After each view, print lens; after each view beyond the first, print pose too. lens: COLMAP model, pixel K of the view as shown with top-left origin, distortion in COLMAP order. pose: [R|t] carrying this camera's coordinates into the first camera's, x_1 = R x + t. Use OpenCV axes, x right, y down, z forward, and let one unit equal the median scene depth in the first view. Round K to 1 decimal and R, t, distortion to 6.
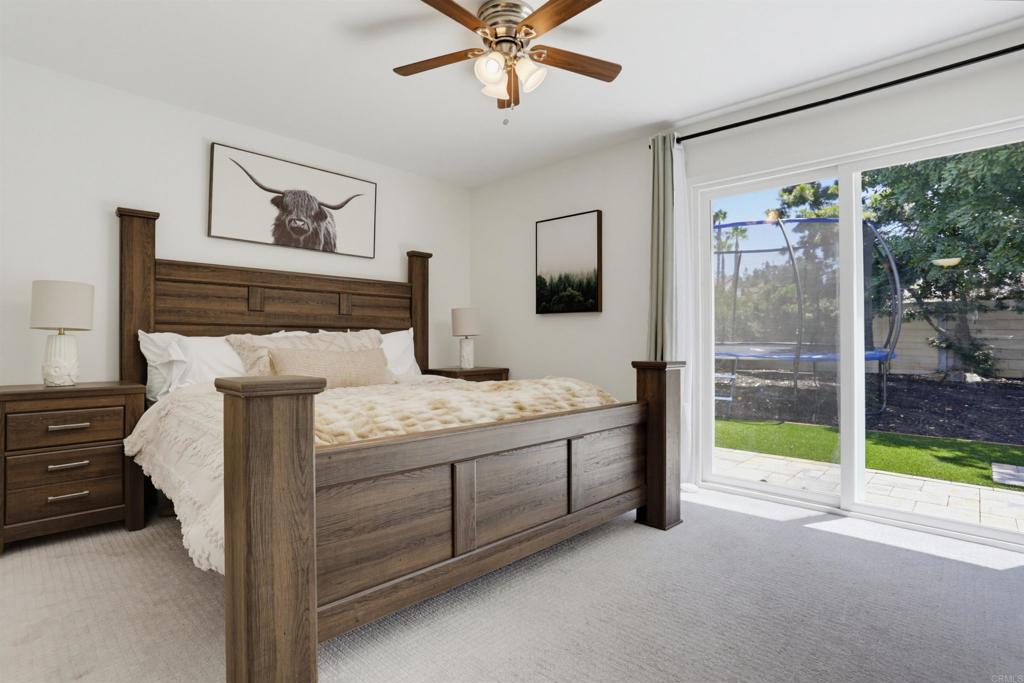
lens RADIAL K [[507.9, 0, 509.6], [0, 507.9, 321.2], [0, 0, 1]] dist [-0.076264, 0.037159]
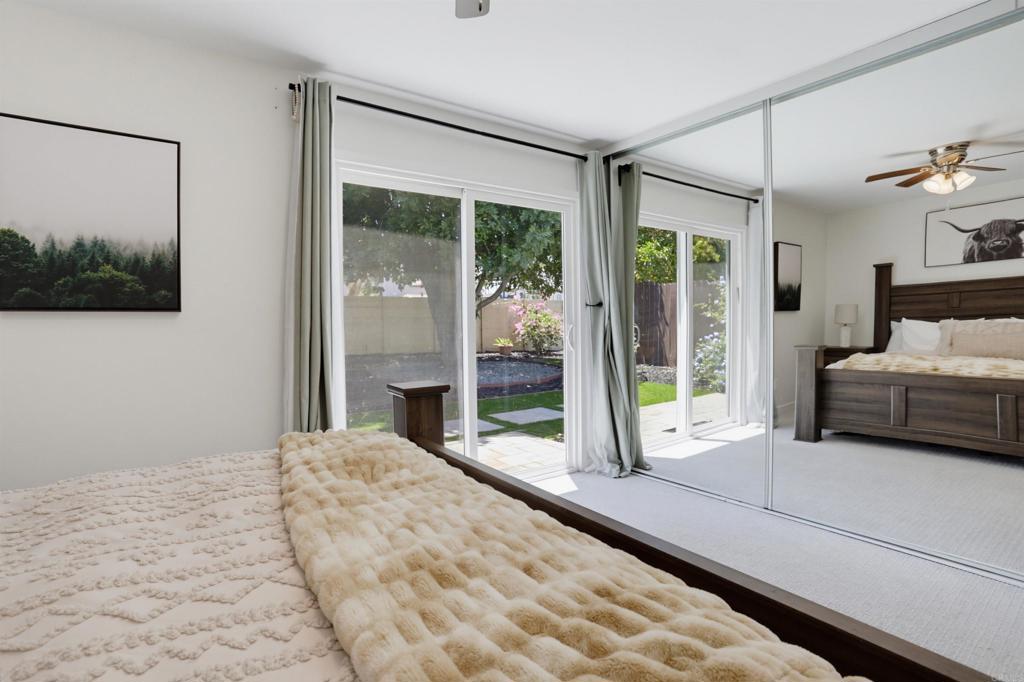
lens RADIAL K [[507.9, 0, 509.6], [0, 507.9, 320.7], [0, 0, 1]] dist [-0.076264, 0.037159]
pose [[0.183555, -0.008280, 0.982975, -0.323096], [-0.023889, 0.999632, 0.012881, -0.024727], [-0.982719, -0.025847, 0.183289, 0.490761]]
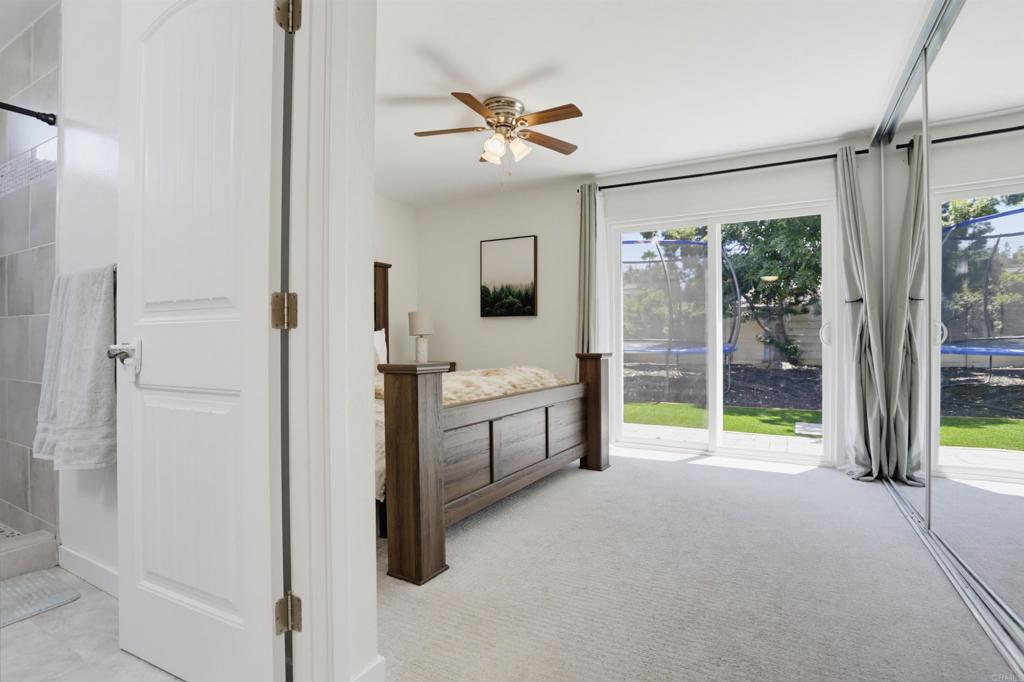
lens RADIAL K [[507.9, 0, 509.6], [0, 507.9, 320.7], [0, 0, 1]] dist [-0.076264, 0.037159]
pose [[0.969263, 0.003811, 0.245996, -0.194711], [-0.004752, 0.999983, 0.003233, -0.010177], [-0.245980, -0.004303, 0.969265, -0.216297]]
